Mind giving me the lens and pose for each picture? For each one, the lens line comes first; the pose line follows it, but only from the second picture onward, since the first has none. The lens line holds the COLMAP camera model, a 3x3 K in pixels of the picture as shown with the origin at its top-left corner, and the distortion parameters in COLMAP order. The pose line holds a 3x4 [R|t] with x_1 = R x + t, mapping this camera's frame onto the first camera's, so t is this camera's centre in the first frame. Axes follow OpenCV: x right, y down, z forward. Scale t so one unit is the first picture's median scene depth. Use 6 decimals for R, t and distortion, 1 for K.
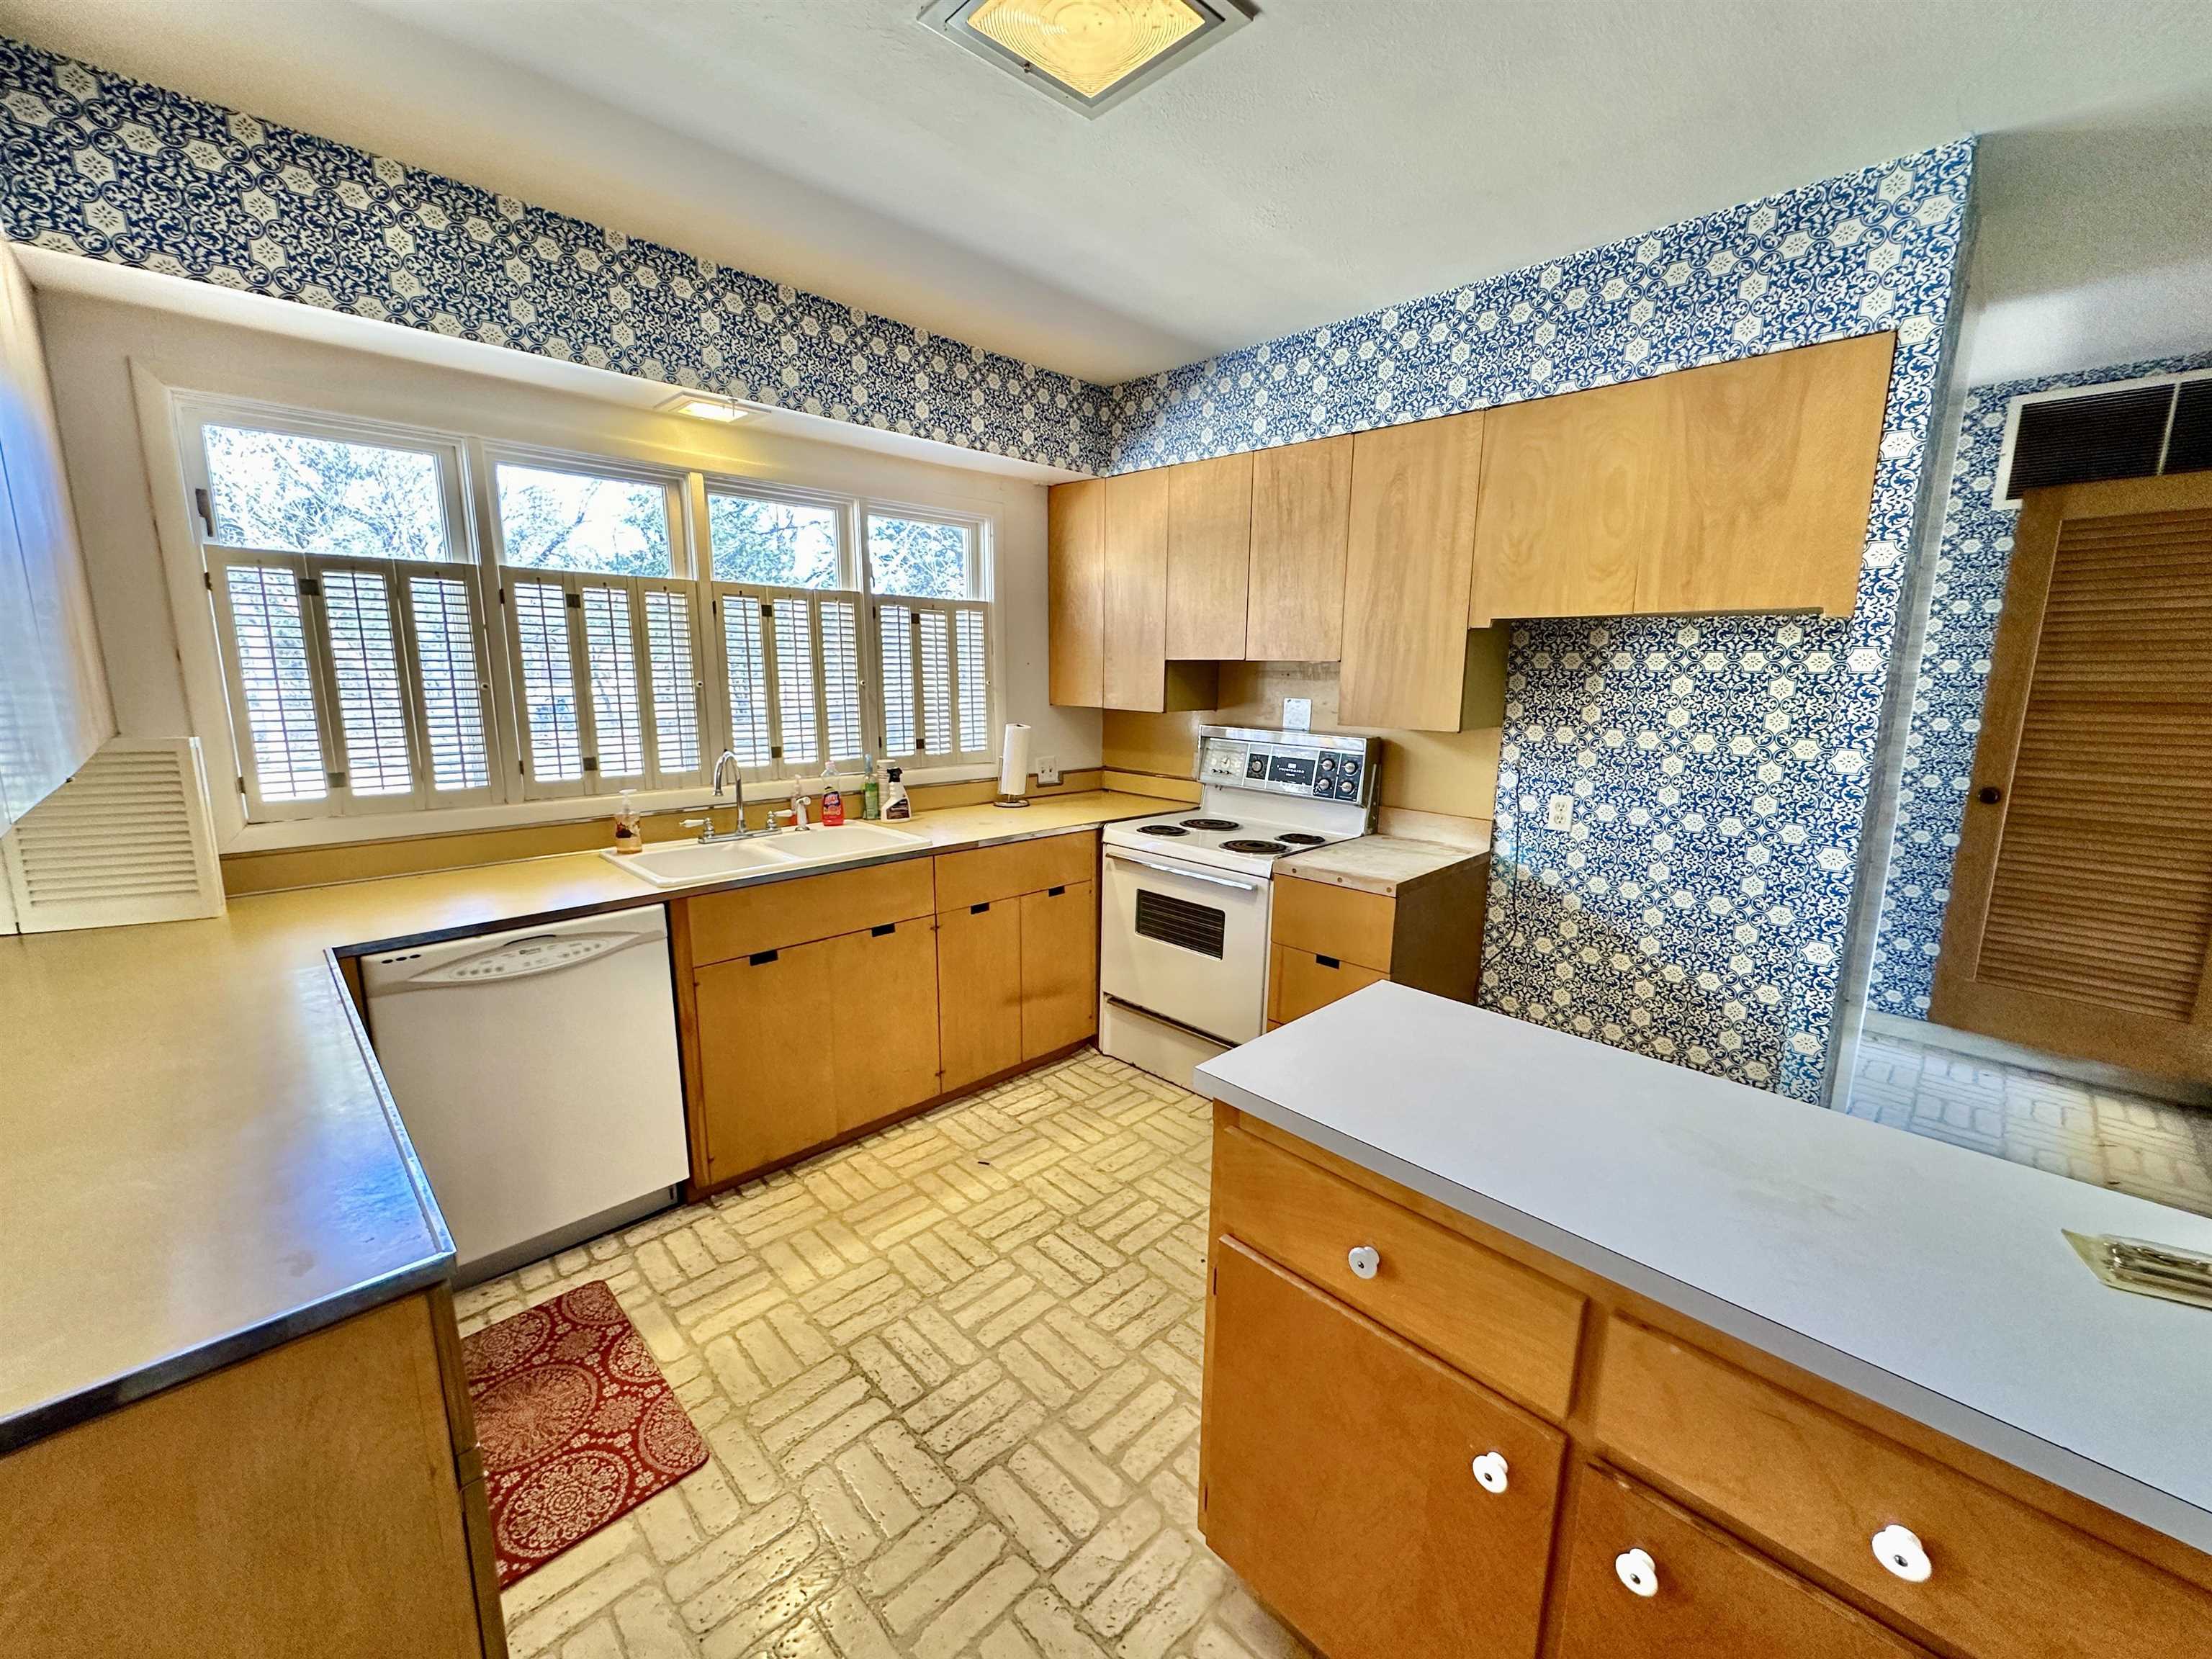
lens RADIAL K [[889.1, 0, 1103.6], [0, 889.1, 826.4], [0, 0, 1]] dist [0.005138, 0.000108]
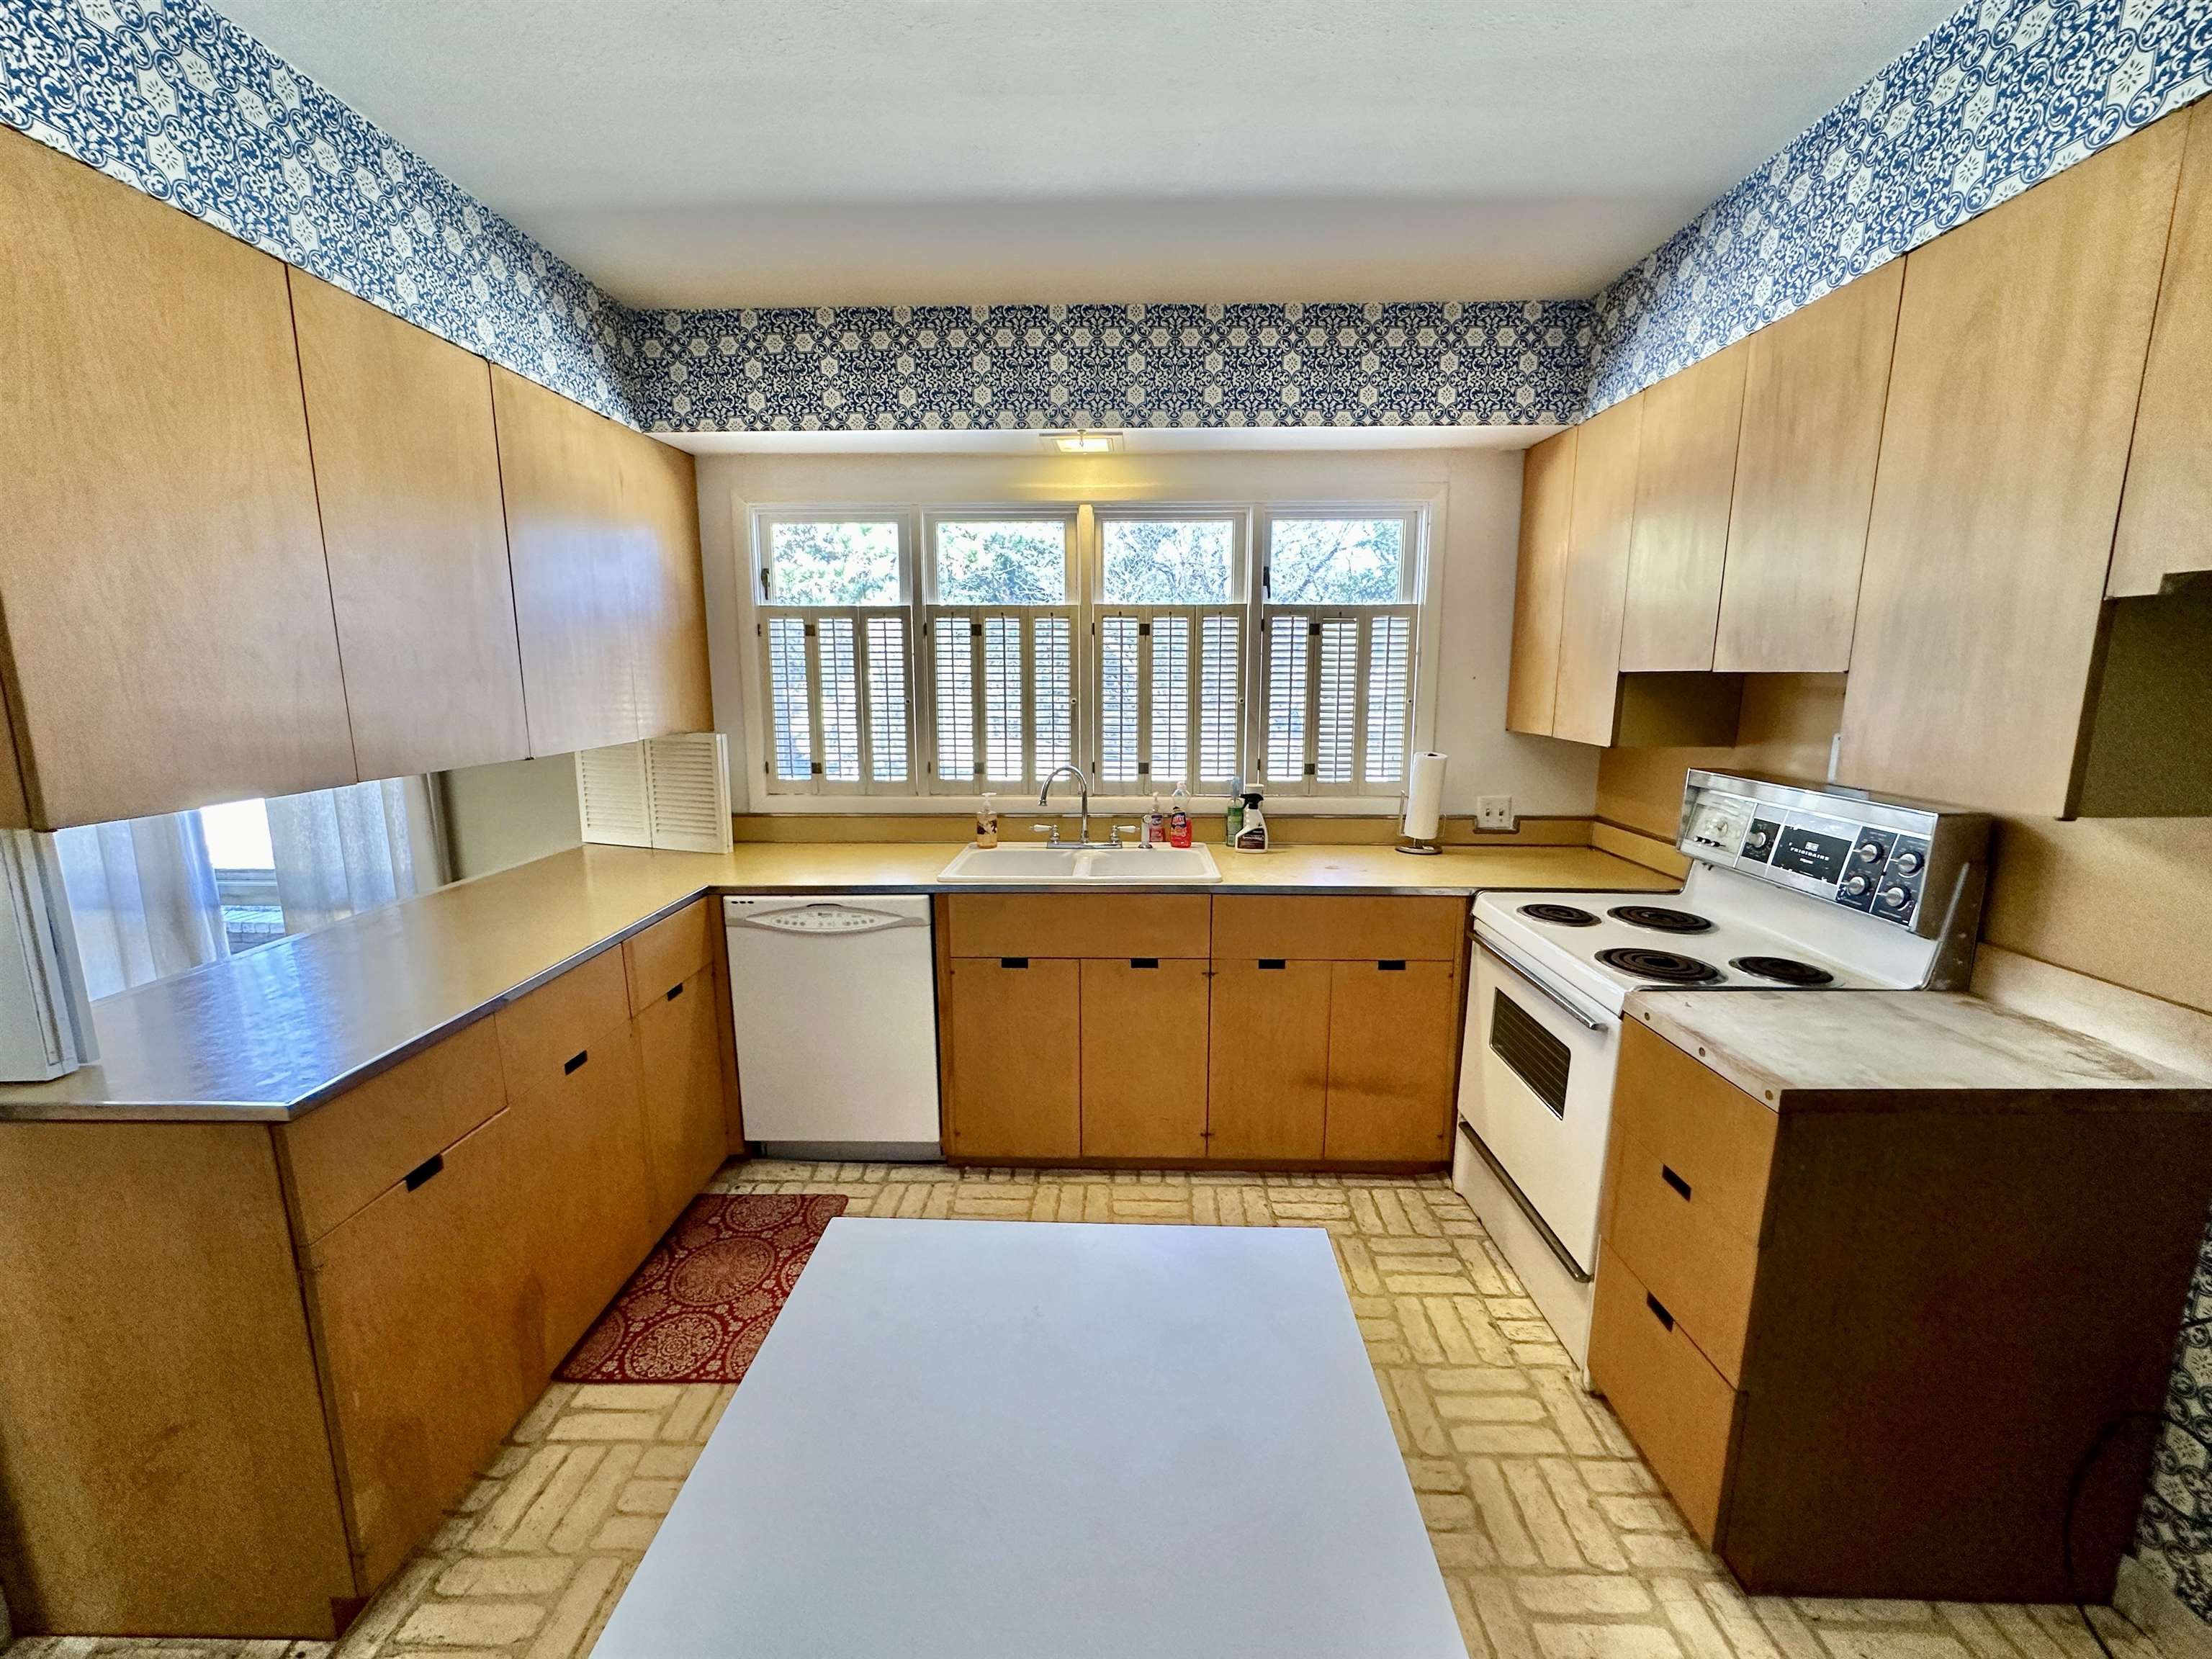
lens RADIAL K [[889.1, 0, 1103.6], [0, 889.1, 826.4], [0, 0, 1]] dist [0.005138, 0.000108]
pose [[0.694557, 0.111096, -0.710808, 0.329760], [-0.120847, 0.991983, 0.036959, -0.049809], [0.709215, 0.060229, 0.702415, 0.259819]]
